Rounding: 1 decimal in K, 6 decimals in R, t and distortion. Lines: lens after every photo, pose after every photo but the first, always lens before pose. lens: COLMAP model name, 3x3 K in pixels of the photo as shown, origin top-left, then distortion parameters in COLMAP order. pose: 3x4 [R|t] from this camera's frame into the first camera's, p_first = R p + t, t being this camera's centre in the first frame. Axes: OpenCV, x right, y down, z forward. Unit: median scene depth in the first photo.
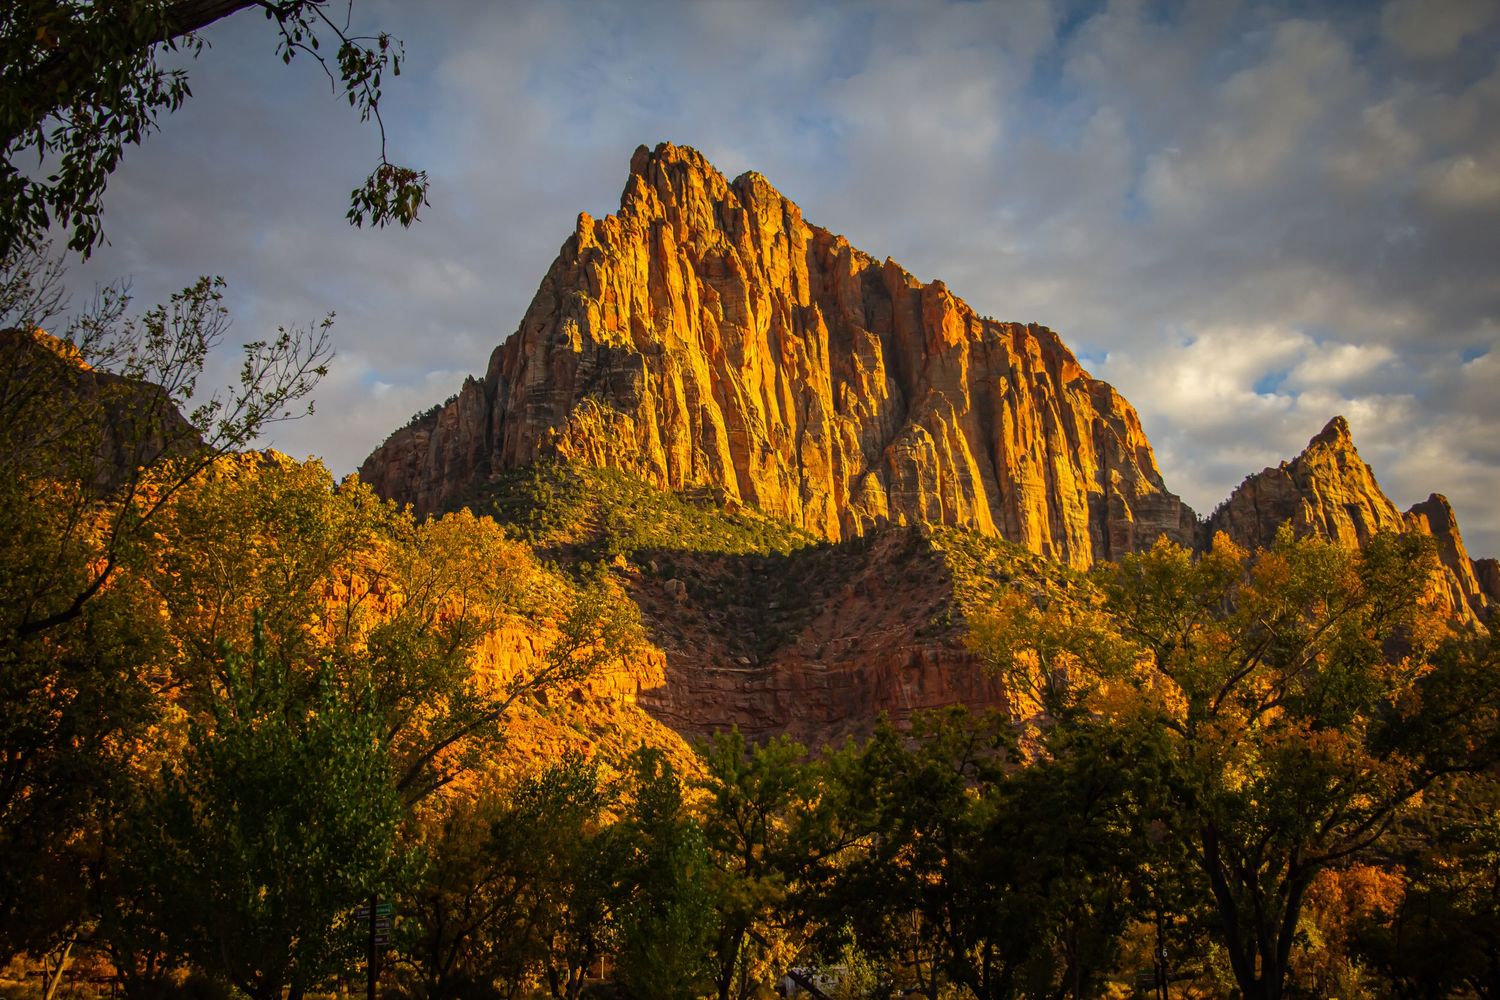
lens RADIAL K [[1903.4, 0, 746.3], [0, 1903.4, 496.8], [0, 0, 1]] dist [-0.060158, 0.000000]
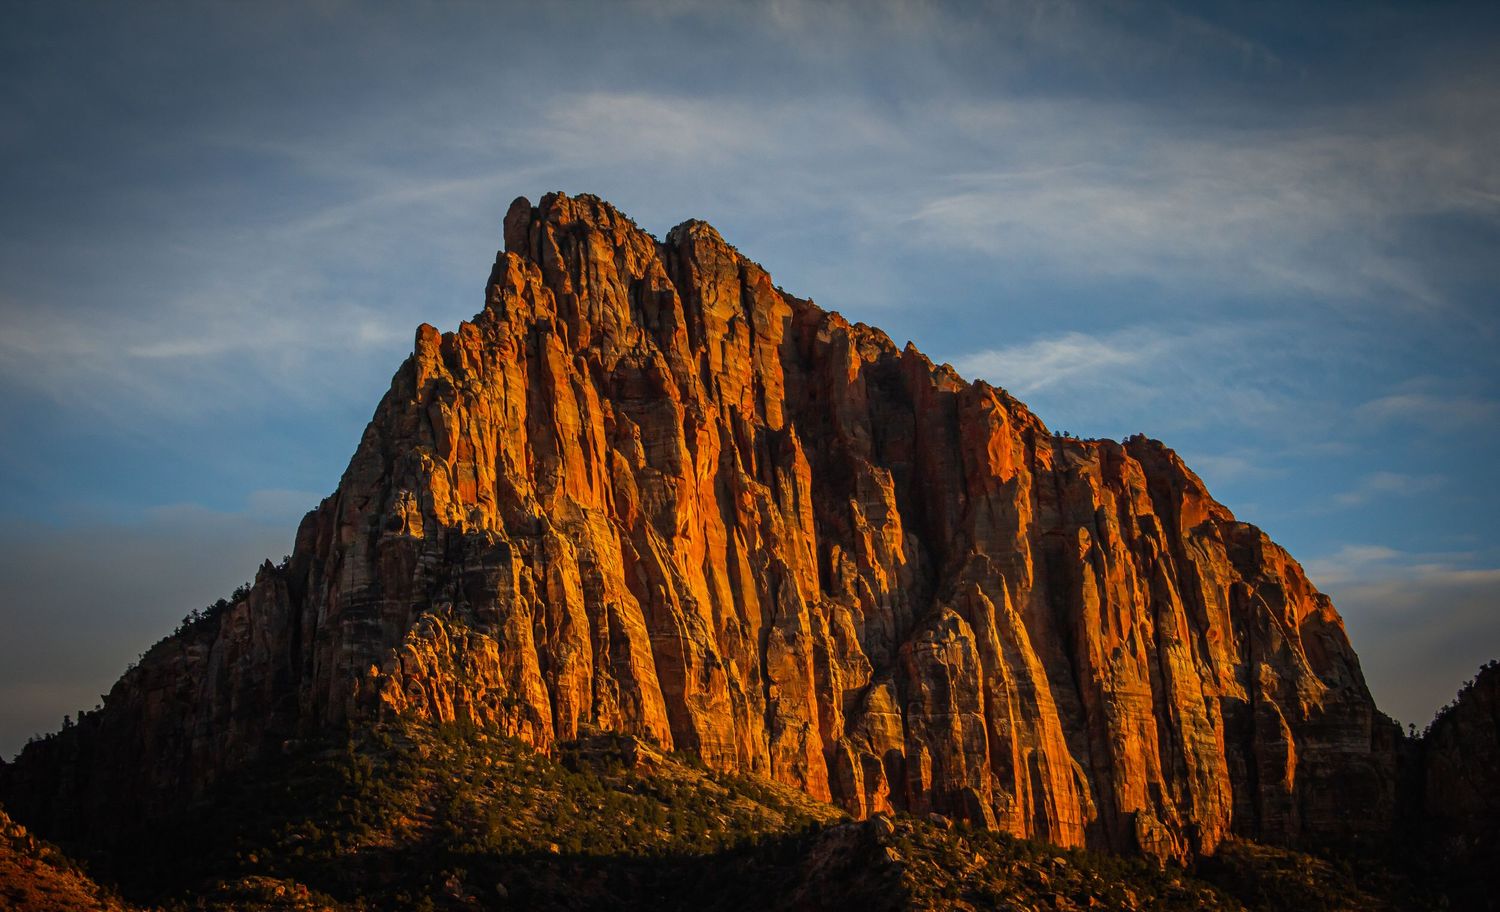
lens RADIAL K [[3616.0, 0, 754.6], [0, 3616.0, 460.2], [0, 0, 1]] dist [0.244790, 0.000000]
pose [[0.998711, -0.027937, -0.042374, 0.078531], [0.027376, 0.999531, -0.013743, -0.074970], [0.042738, 0.012565, 0.999007, -0.259553]]
